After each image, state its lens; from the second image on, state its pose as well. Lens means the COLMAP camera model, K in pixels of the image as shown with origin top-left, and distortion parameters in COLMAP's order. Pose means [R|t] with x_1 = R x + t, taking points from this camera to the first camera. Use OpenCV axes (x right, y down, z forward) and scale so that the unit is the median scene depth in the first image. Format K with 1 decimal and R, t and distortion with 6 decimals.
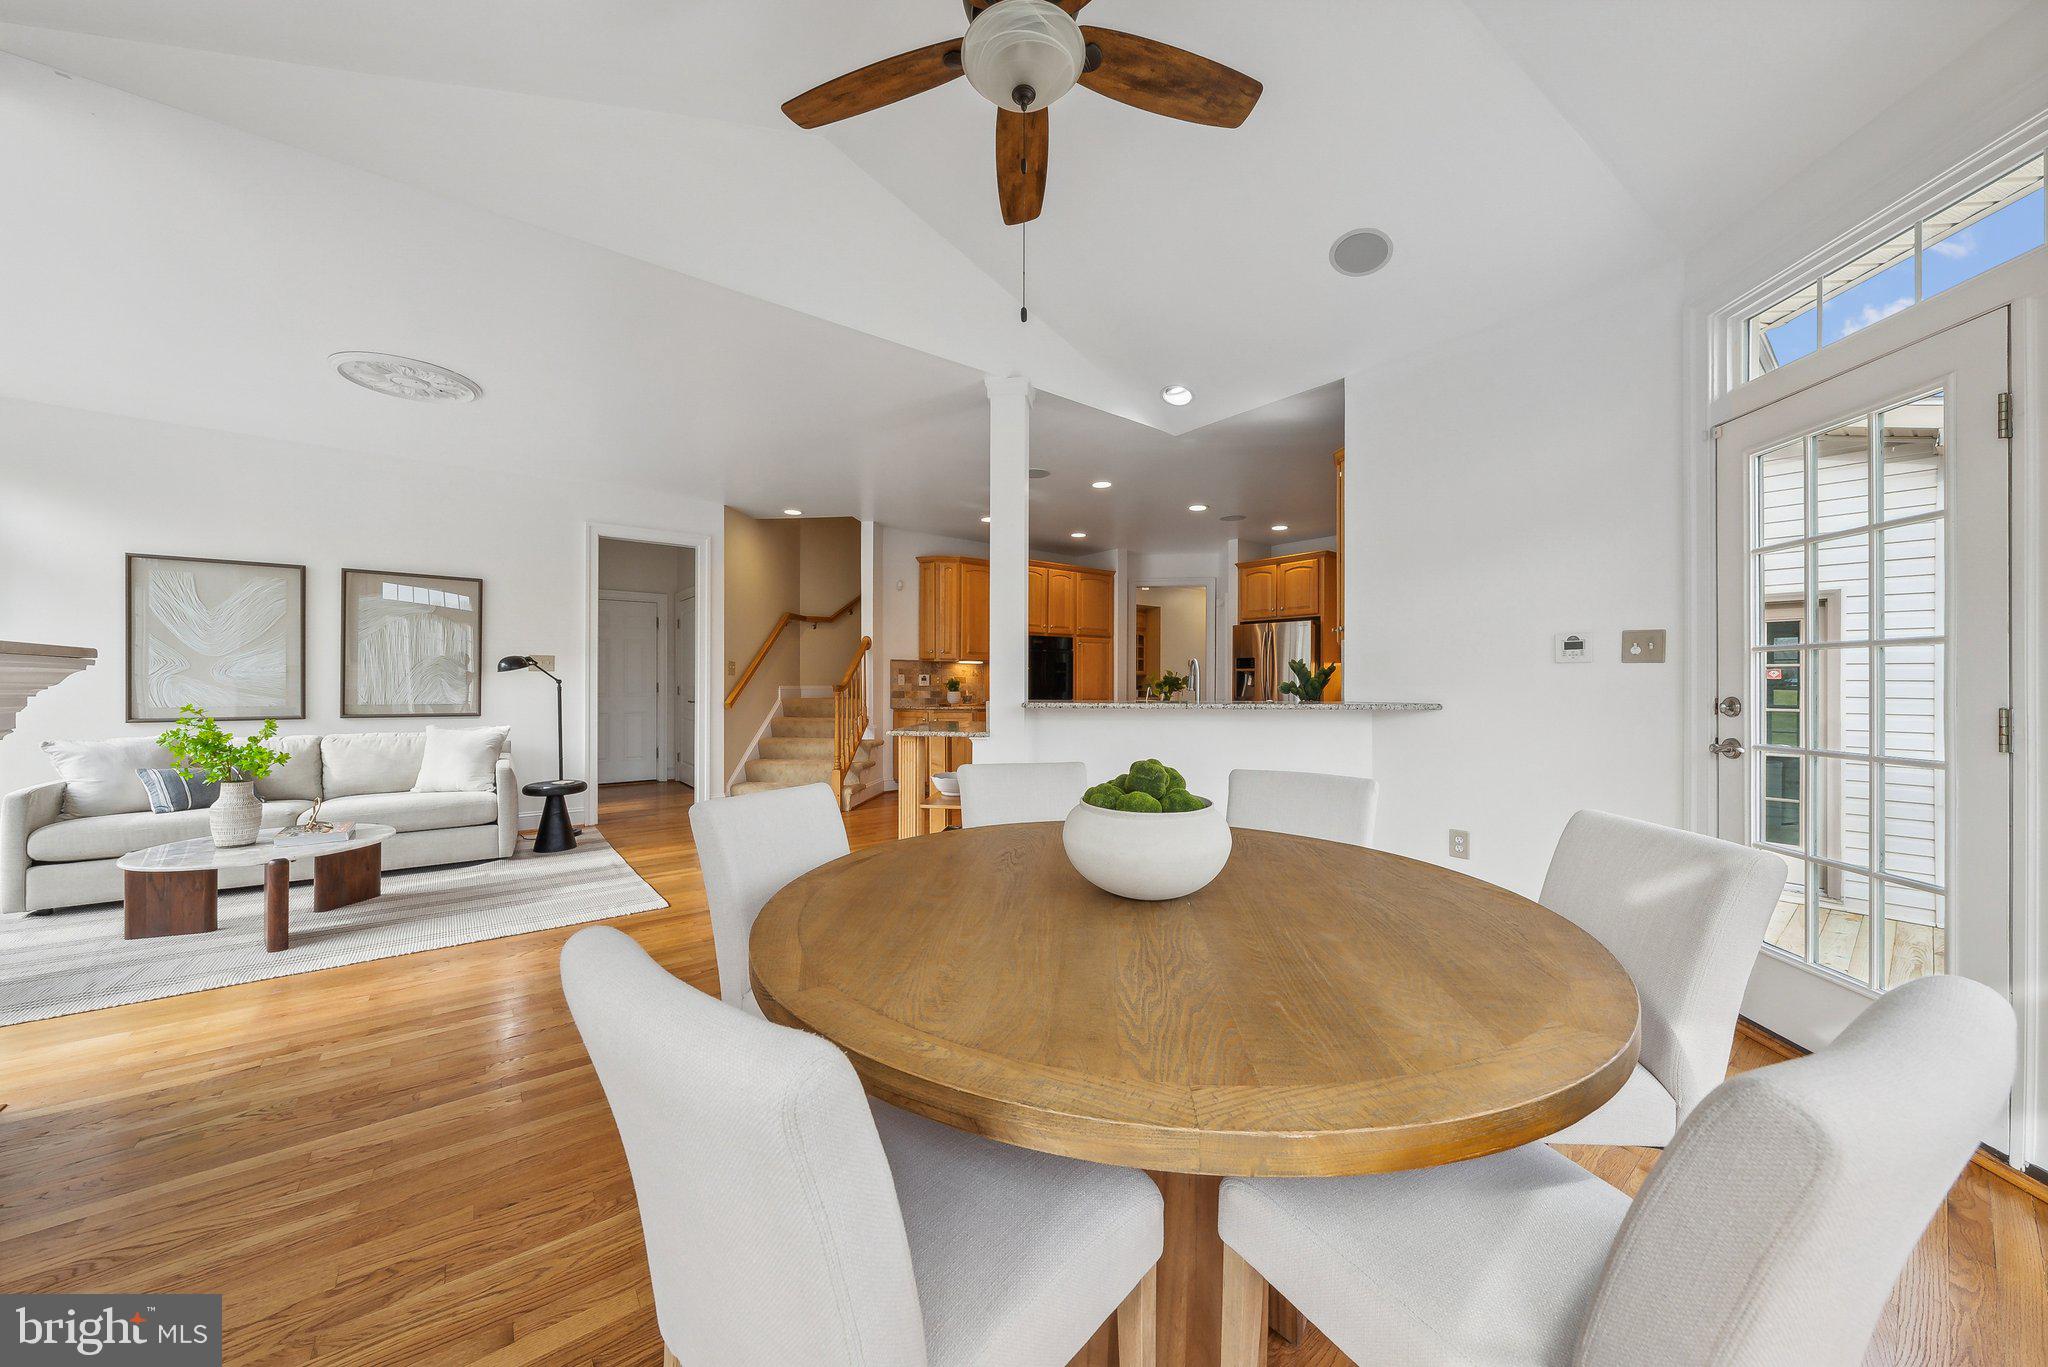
lens RADIAL K [[703.8, 0, 1014.6], [0, 703.8, 678.3], [0, 0, 1]] dist [-0.000986, 0.000014]
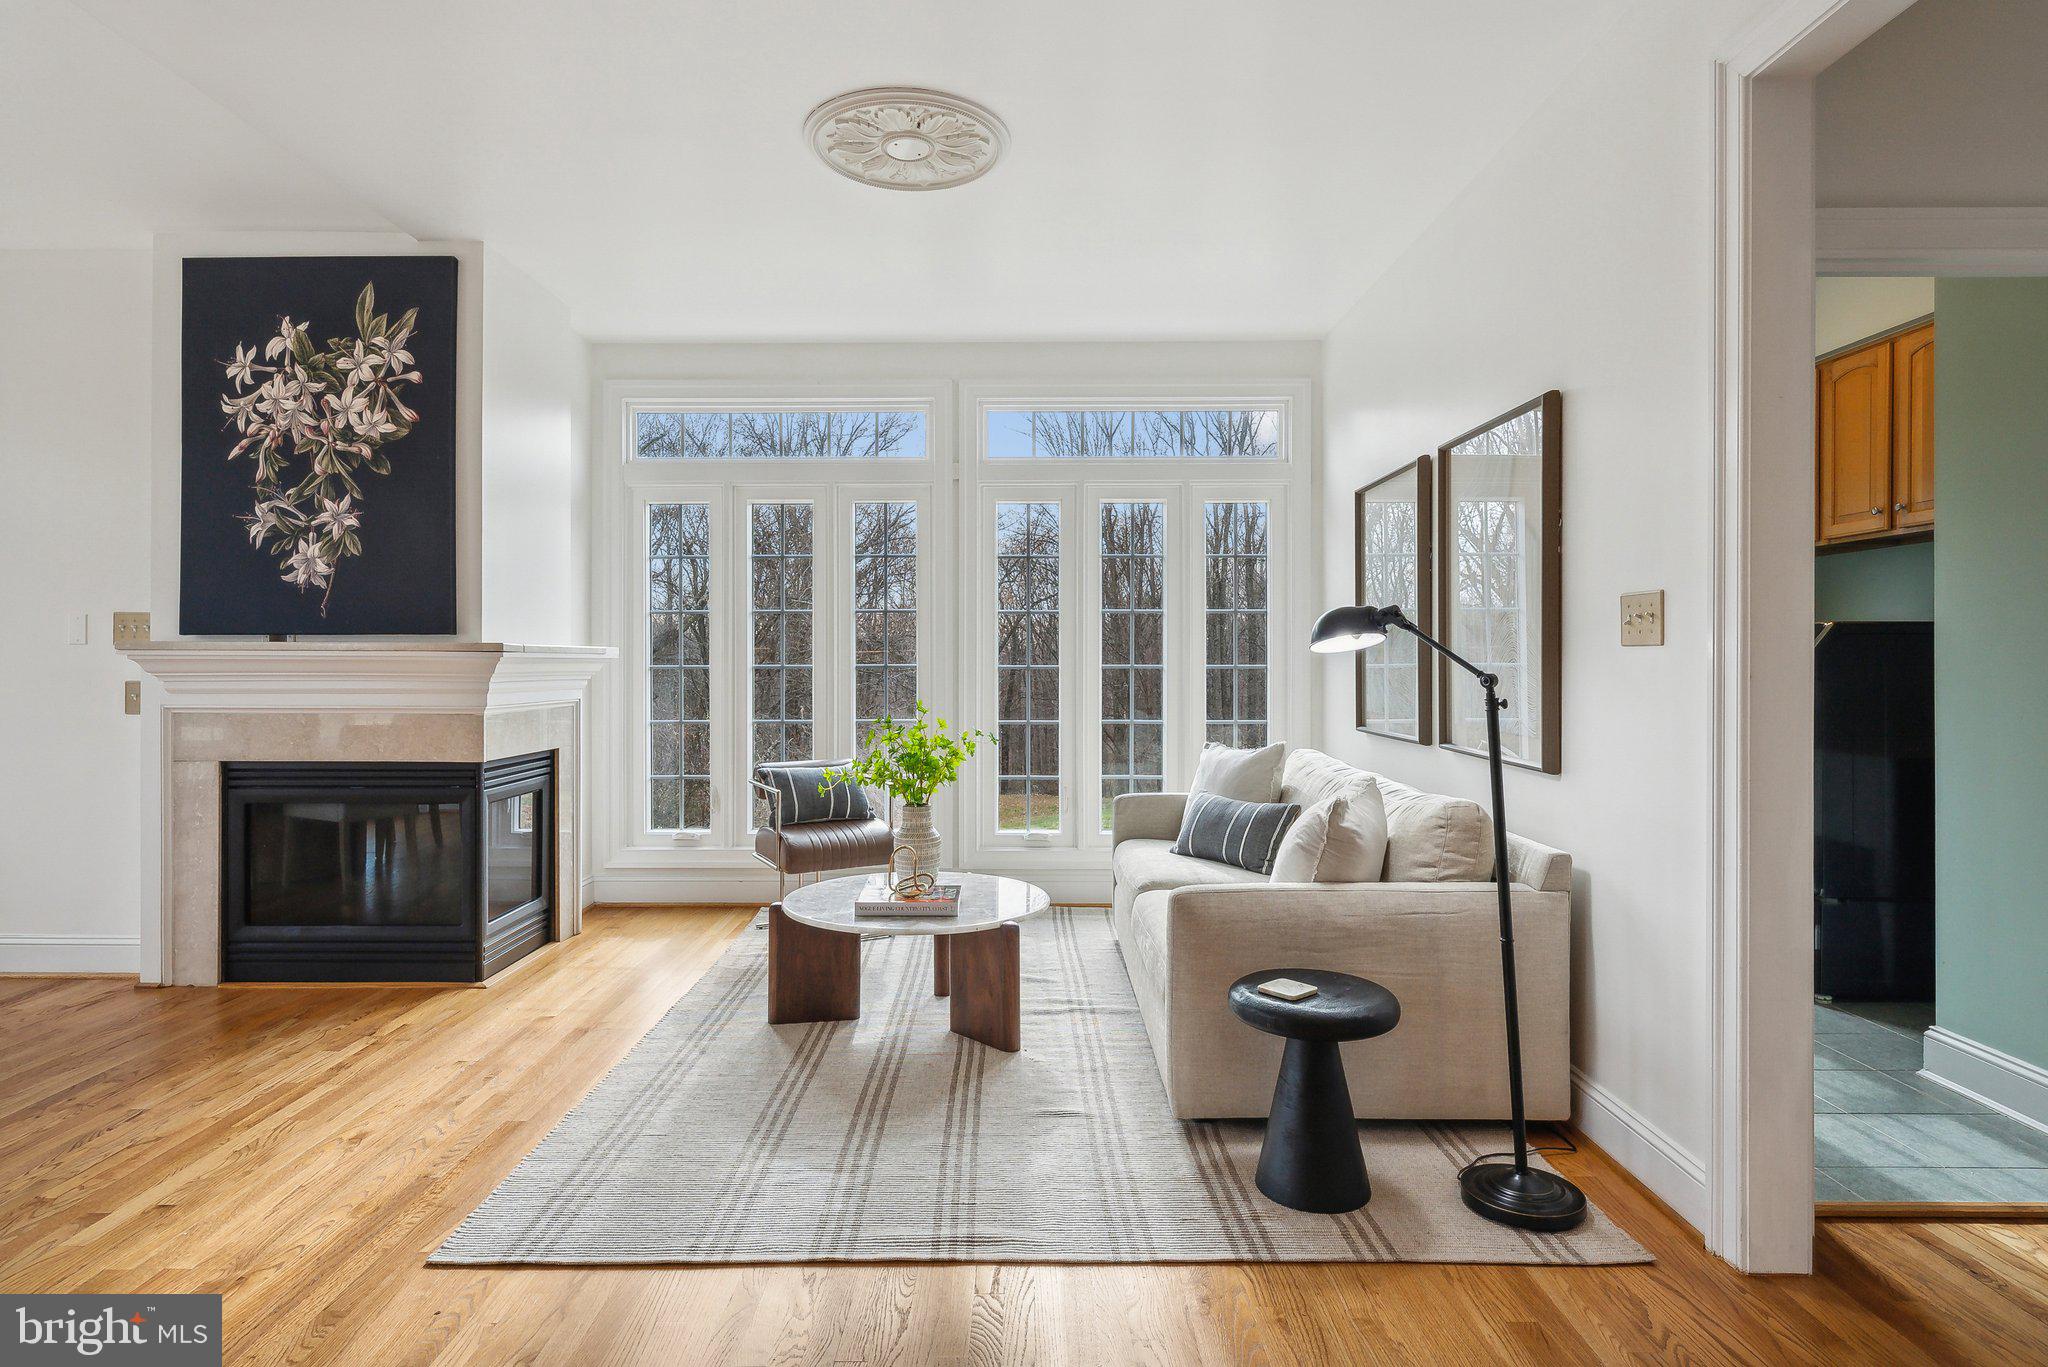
lens RADIAL K [[1094.7, 0, 1018.8], [0, 1094.7, 669.6], [0, 0, 1]] dist [-0.006284, -0.000290]
pose [[-0.607696, 0.000597, -0.794169, -0.290923], [-0.001604, 0.999997, 0.001979, -0.001158], [0.794168, 0.002476, -0.607693, 2.165969]]
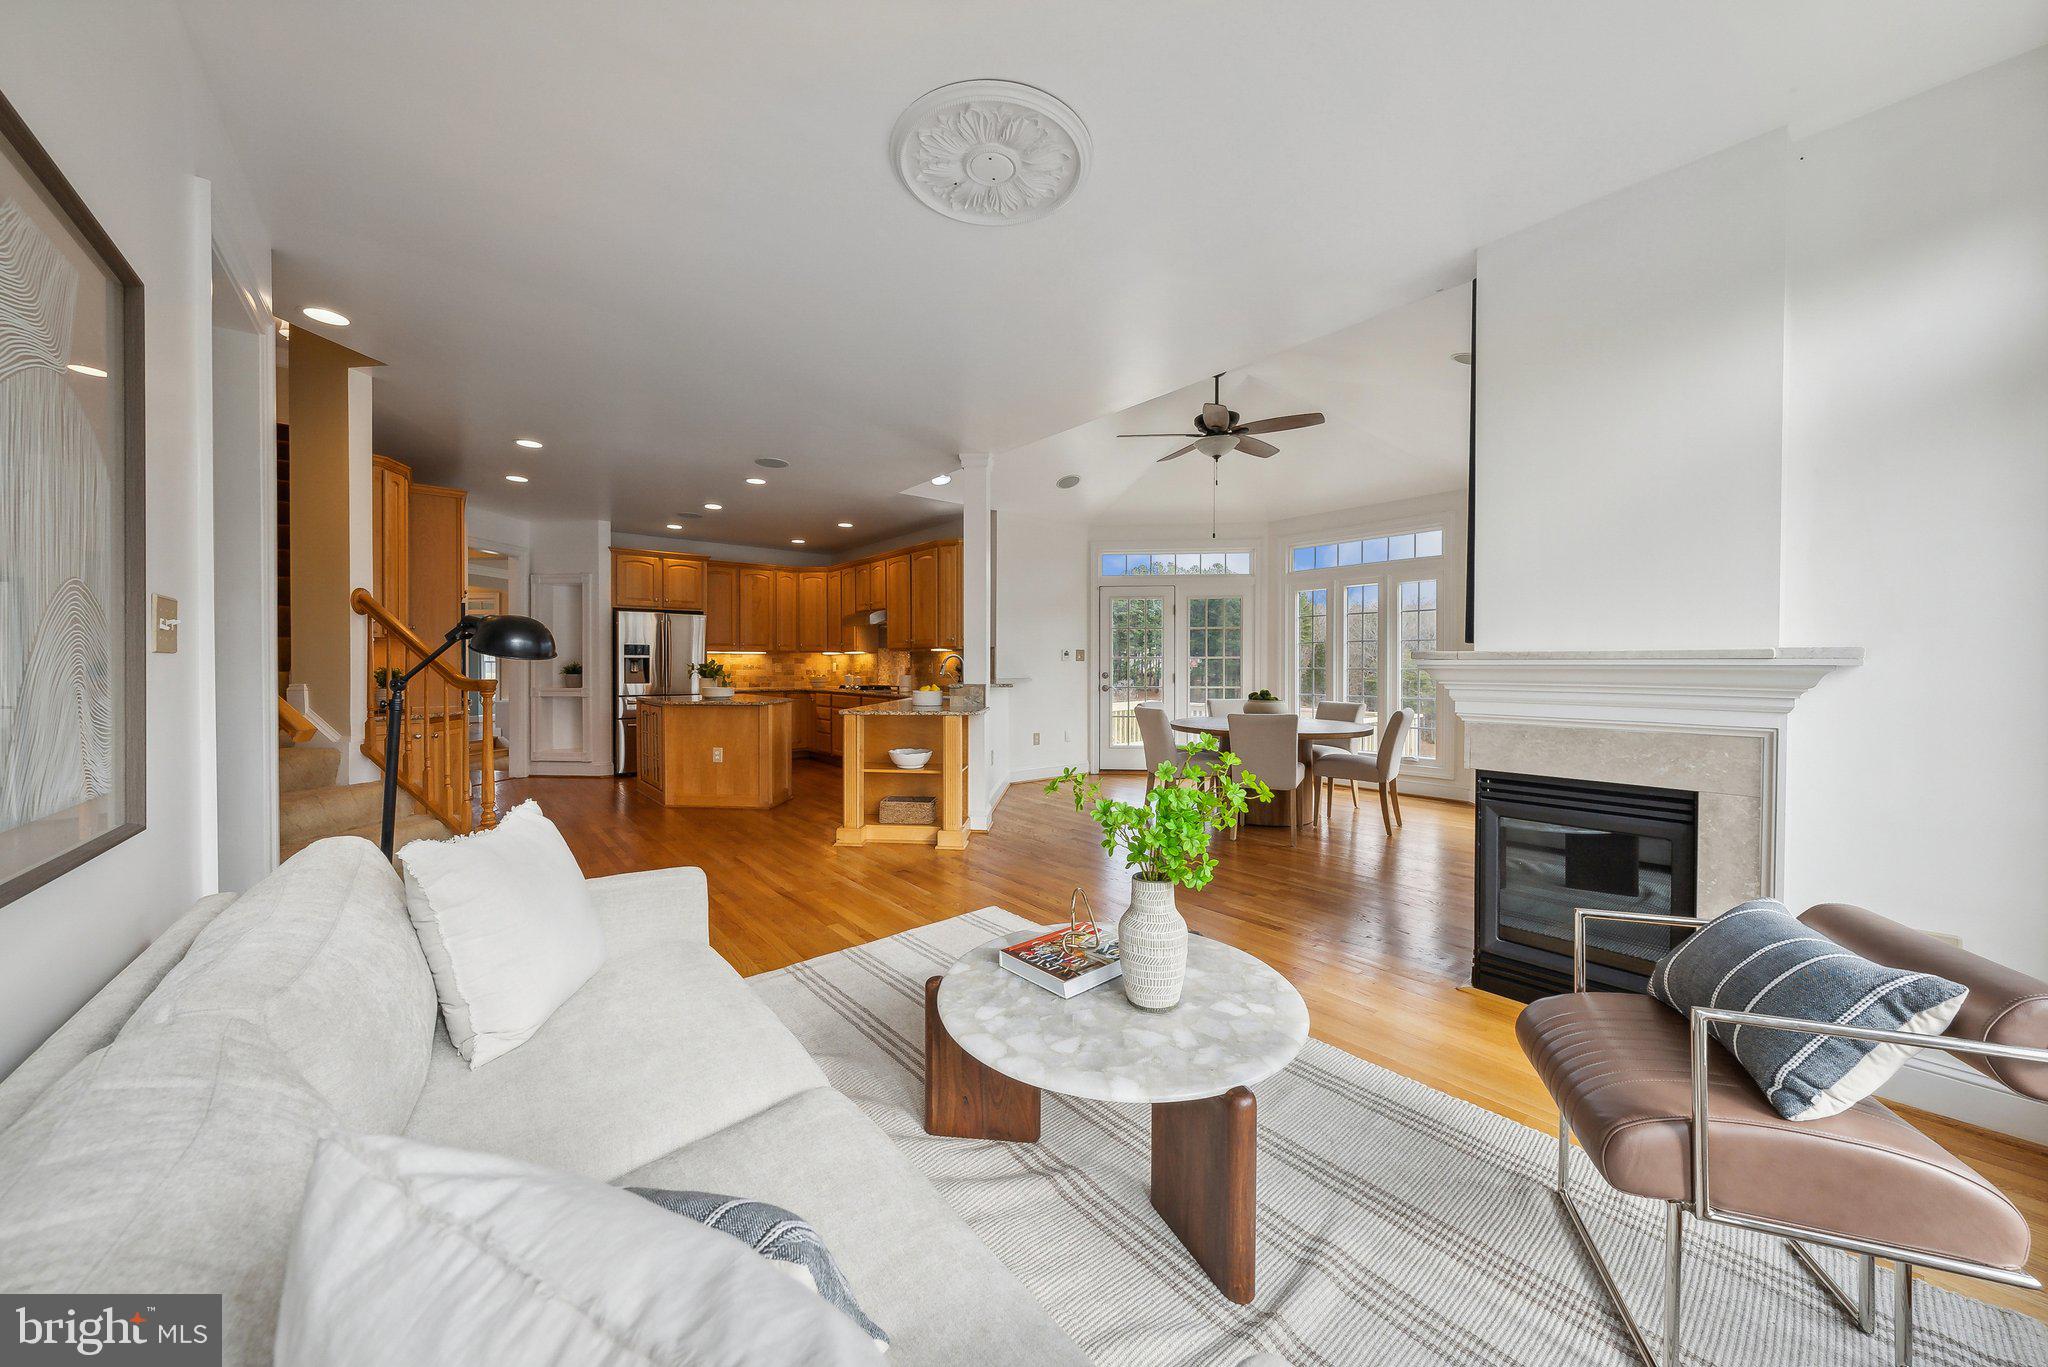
lens RADIAL K [[703.8, 0, 1014.9], [0, 703.8, 675.4], [0, 0, 1]] dist [-0.000986, 0.000014]
pose [[-0.044748, -0.017526, 0.998845, -1.920820], [-0.002739, 0.999844, 0.017421, -0.013127], [-0.998995, -0.001956, -0.044789, 1.370482]]
